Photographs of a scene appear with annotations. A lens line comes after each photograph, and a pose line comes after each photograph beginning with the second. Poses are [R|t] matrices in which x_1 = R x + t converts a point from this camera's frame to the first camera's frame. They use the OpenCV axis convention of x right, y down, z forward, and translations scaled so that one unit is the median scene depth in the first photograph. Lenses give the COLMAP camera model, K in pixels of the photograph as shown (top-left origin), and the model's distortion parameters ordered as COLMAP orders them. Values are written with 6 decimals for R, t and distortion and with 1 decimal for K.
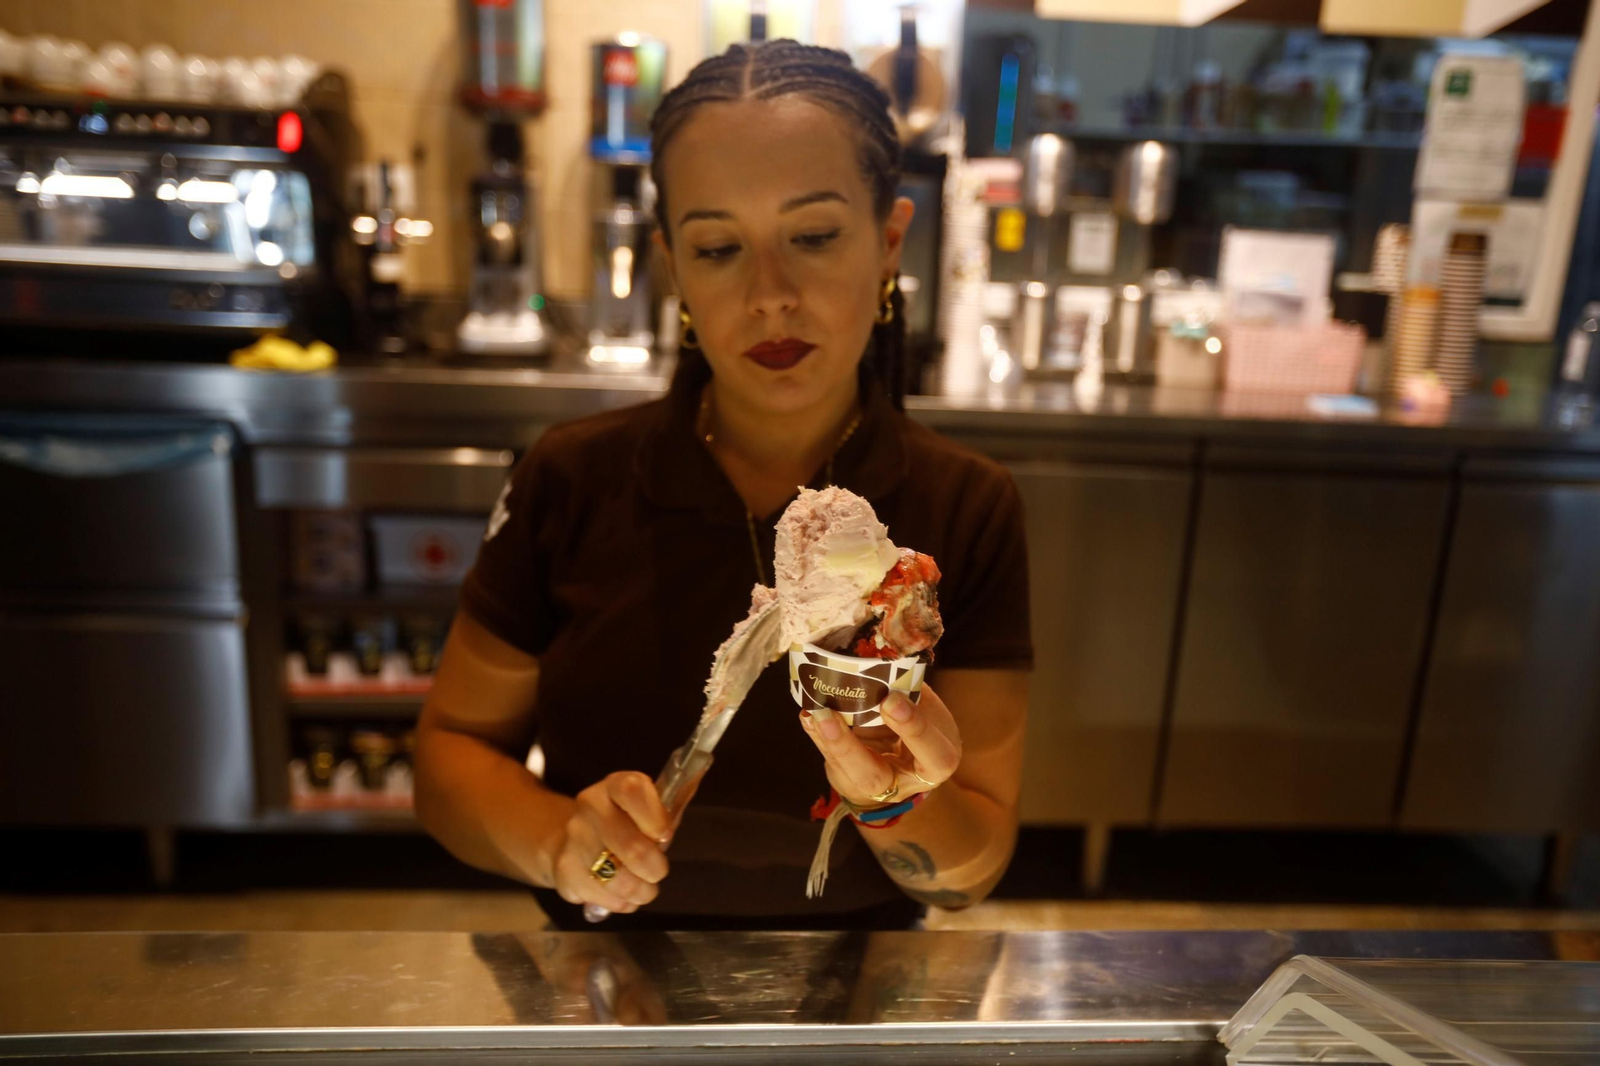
lens RADIAL K [[1231.0, 0, 796.3], [0, 1231.0, 559.0], [0, 0, 1]] dist [-0.016313, 0.001827]
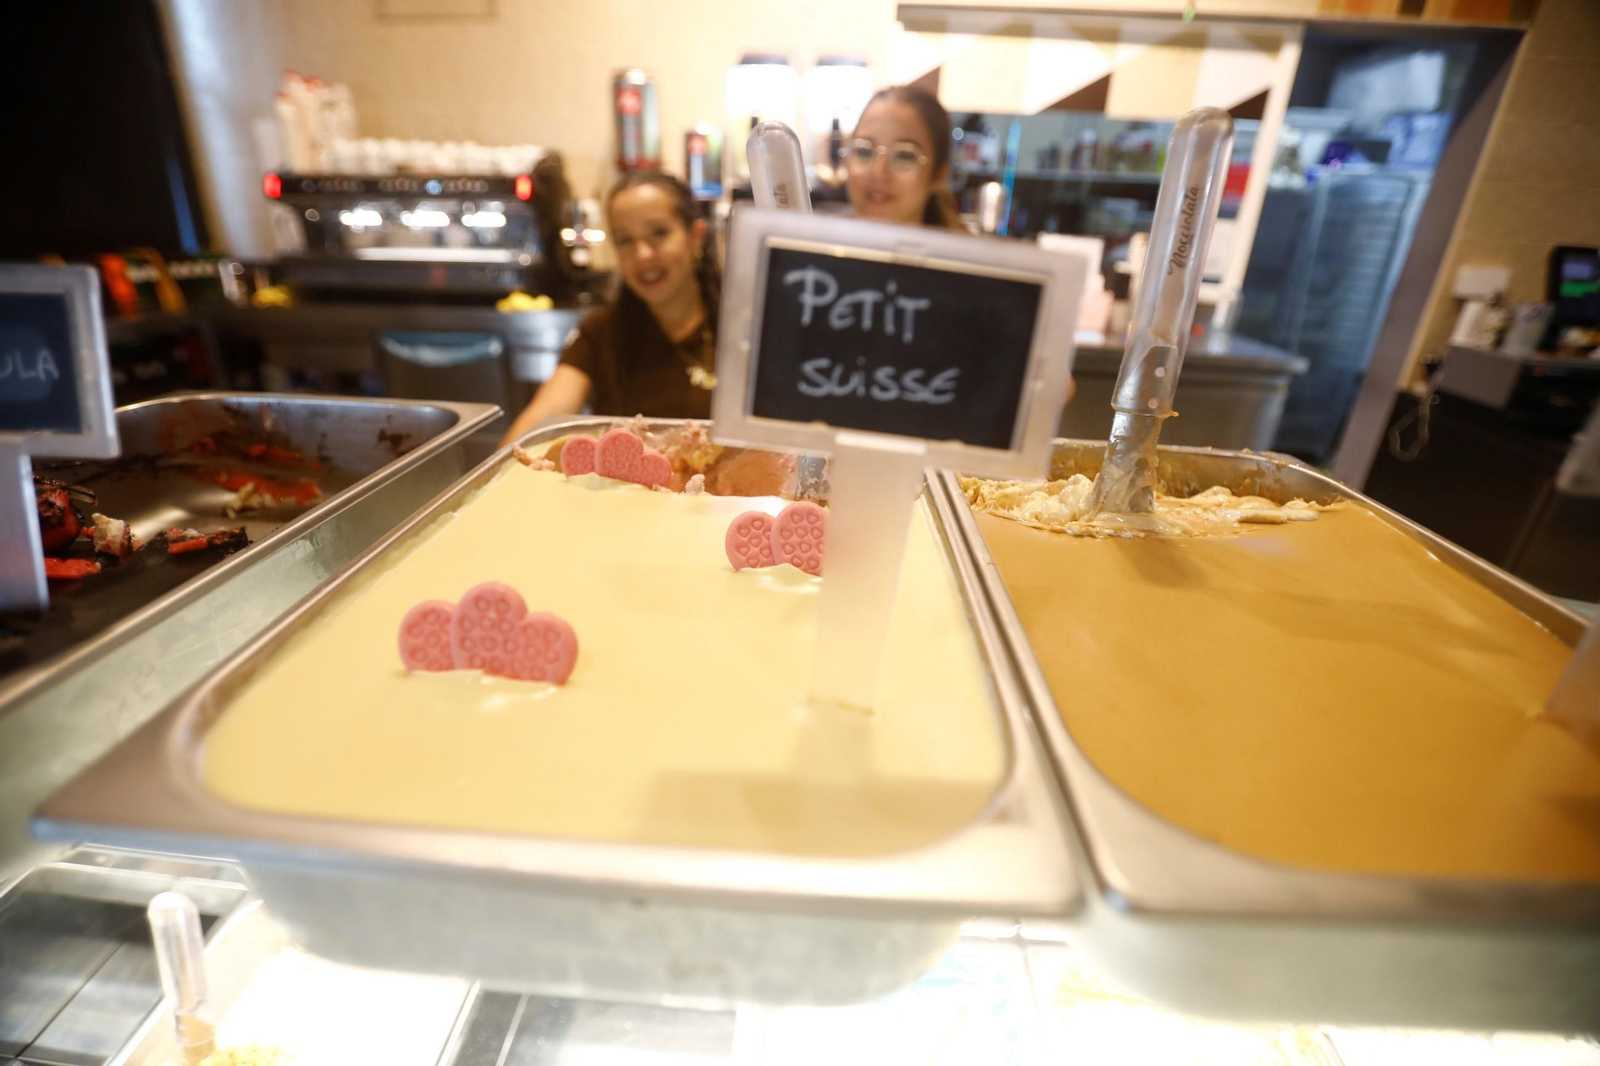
lens RADIAL K [[722.3, 0, 788.7], [0, 722.3, 544.1], [0, 0, 1]] dist [-0.064492, 0.010755]
pose [[0.989566, 0.052284, -0.134262, 0.160695], [-0.031378, 0.987674, 0.153345, 0.026136], [0.140625, -0.147532, 0.979009, -0.113334]]
